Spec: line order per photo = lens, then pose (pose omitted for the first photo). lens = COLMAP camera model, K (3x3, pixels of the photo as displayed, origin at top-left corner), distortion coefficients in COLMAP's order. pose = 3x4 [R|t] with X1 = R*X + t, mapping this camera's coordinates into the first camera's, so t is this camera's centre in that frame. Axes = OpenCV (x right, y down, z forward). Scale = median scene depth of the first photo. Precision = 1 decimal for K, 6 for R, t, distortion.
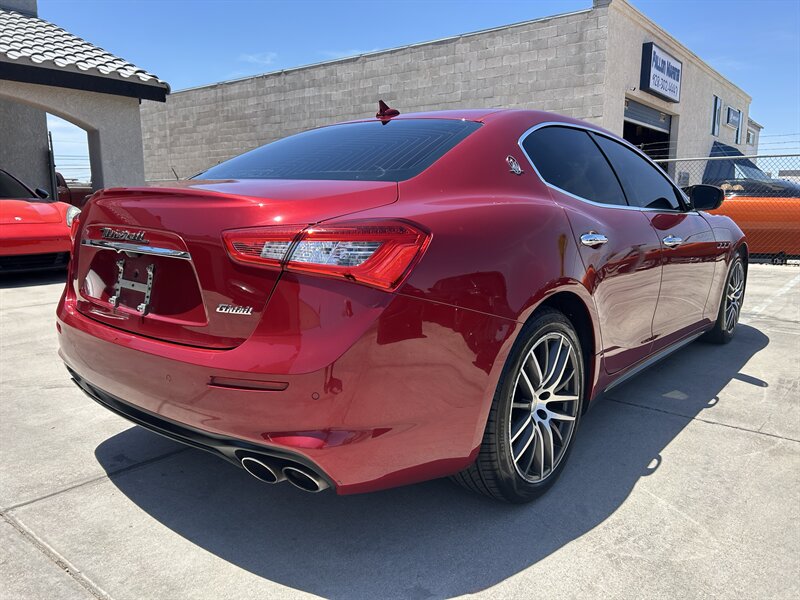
lens RADIAL K [[605.8, 0, 401.3], [0, 605.8, 300.7], [0, 0, 1]] dist [0.049048, -0.050909]
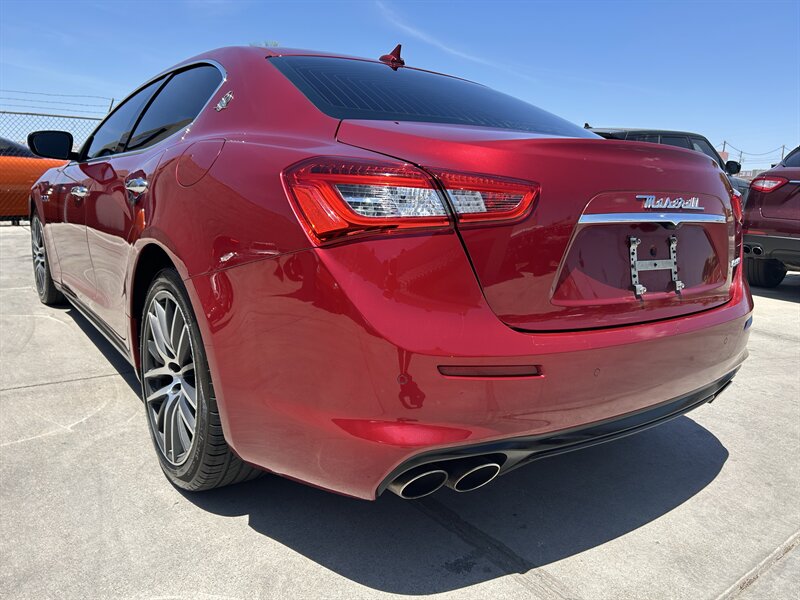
lens RADIAL K [[605.8, 0, 401.0], [0, 605.8, 301.6], [0, 0, 1]] dist [0.049048, -0.050909]
pose [[0.227232, -0.186791, 0.955759, -1.036733], [0.123570, 0.979030, 0.161960, -0.120127], [-0.965969, 0.081300, 0.245549, 0.894025]]
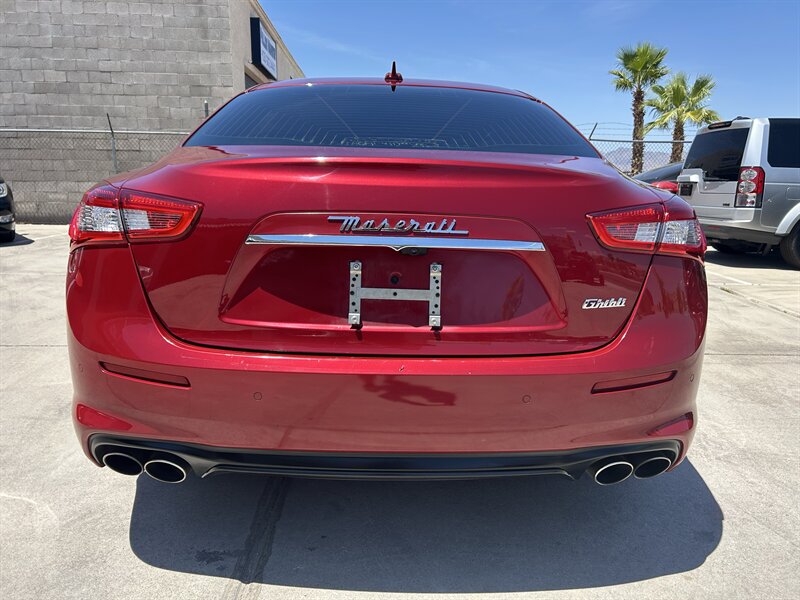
lens RADIAL K [[605.8, 0, 405.6], [0, 605.8, 302.7], [0, 0, 1]] dist [0.049048, -0.050909]
pose [[0.747641, -0.126715, 0.651902, -0.711983], [0.095256, 0.991939, 0.083566, -0.058296], [-0.657236, -0.000380, 0.753685, 0.352065]]
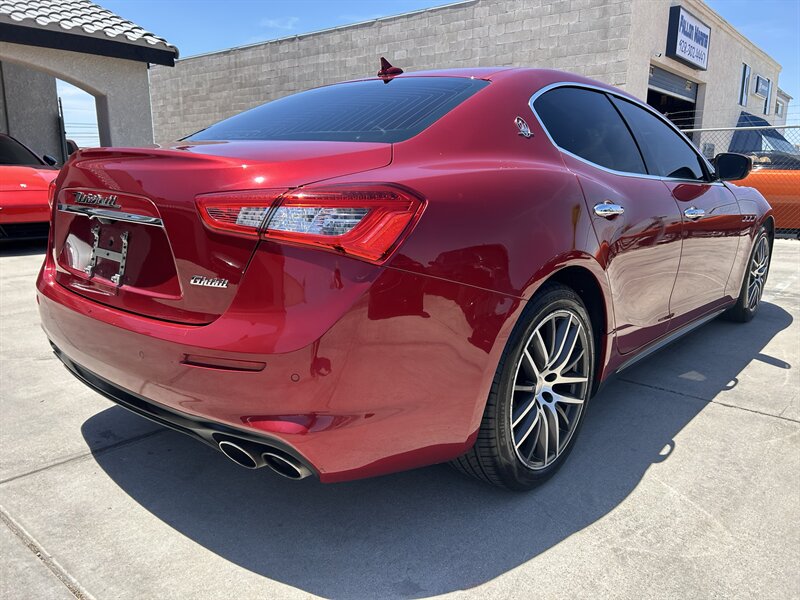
lens RADIAL K [[605.8, 0, 405.0], [0, 605.8, 302.6], [0, 0, 1]] dist [0.049048, -0.050909]
pose [[0.999717, 0.011701, -0.020689, 0.026389], [-0.010692, 0.998779, 0.048227, -0.001195], [0.021228, -0.047992, 0.998622, 0.059854]]
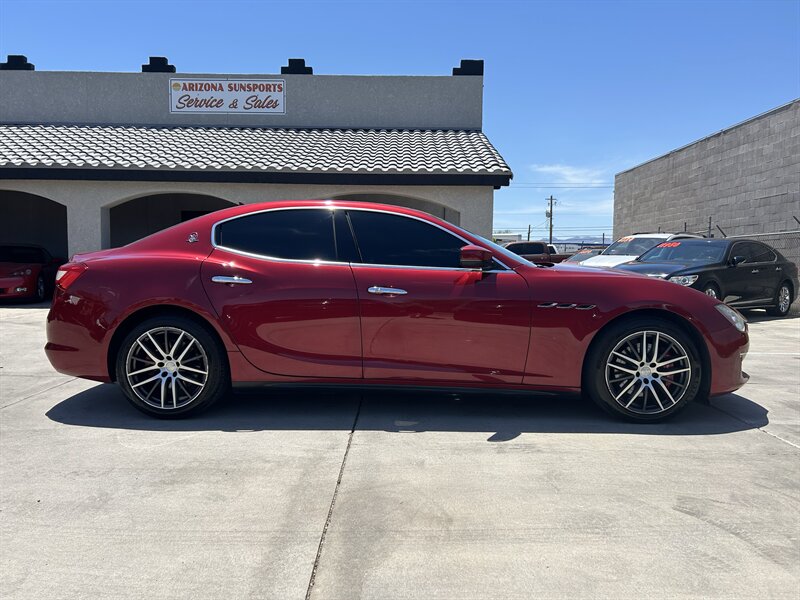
lens RADIAL K [[605.8, 0, 395.3], [0, 605.8, 300.3], [0, 0, 1]] dist [0.049048, -0.050909]
pose [[0.612451, 0.051879, -0.788804, 1.788167], [-0.136304, 0.989829, -0.040730, -0.038203], [0.778669, 0.132462, 0.613293, 0.330019]]
